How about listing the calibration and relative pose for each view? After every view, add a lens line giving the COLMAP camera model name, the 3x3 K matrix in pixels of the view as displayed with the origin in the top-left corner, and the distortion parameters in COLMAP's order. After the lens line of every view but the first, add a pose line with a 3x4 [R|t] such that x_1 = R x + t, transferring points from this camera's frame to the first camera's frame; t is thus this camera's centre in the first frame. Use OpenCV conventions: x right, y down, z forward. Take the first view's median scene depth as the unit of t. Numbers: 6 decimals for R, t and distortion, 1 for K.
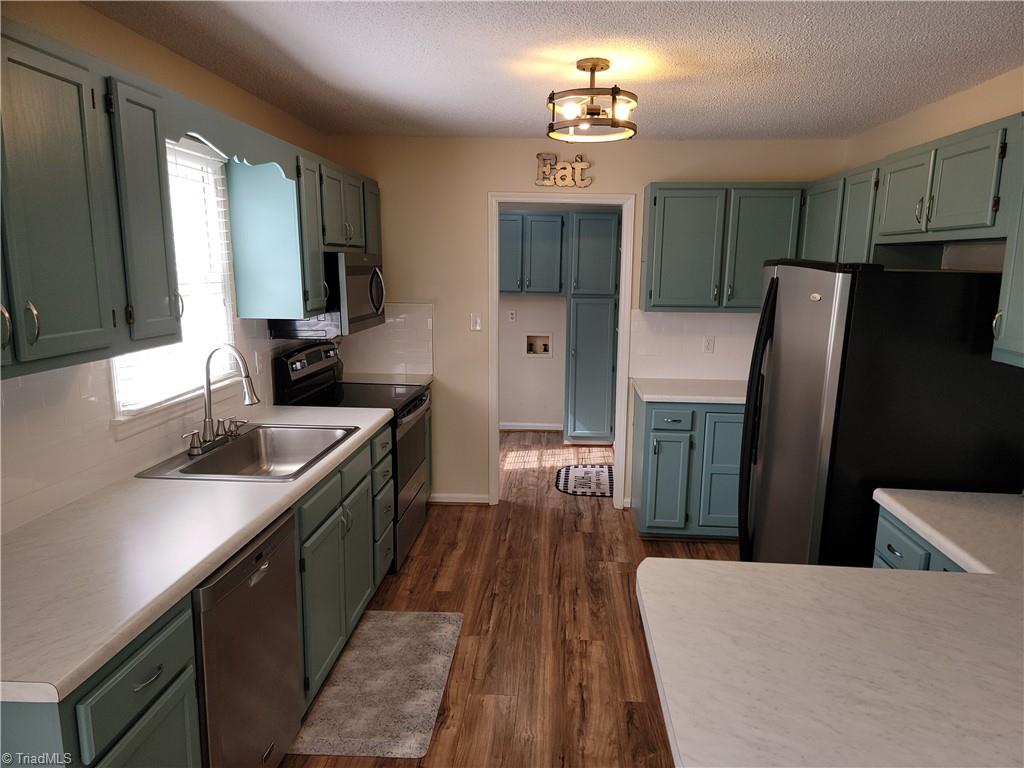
lens RADIAL K [[712.0, 0, 533.3], [0, 712.0, 395.6], [0, 0, 1]] dist [0.083759, -0.068800]
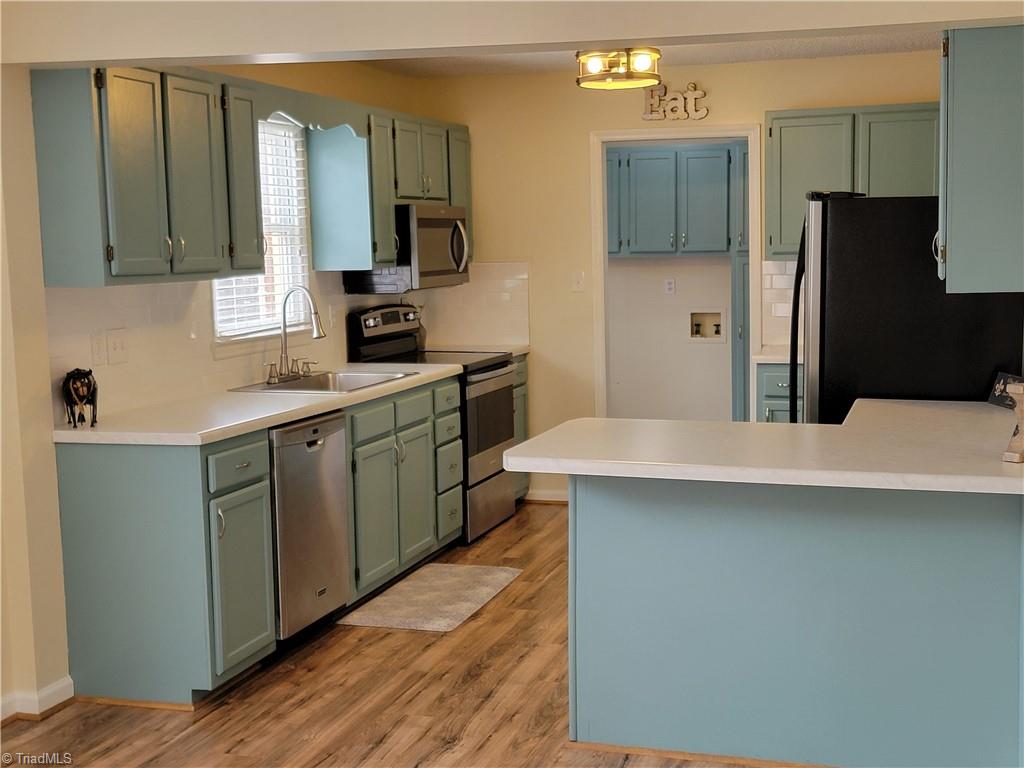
lens RADIAL K [[1370.4, 0, 540.6], [0, 1370.4, 386.9], [0, 0, 1]] dist [0.098183, -0.042160]
pose [[0.969413, -0.007147, -0.245331, 0.308297], [-0.010703, 0.997394, -0.071348, 0.155119], [0.245202, 0.071791, 0.966810, -0.645807]]
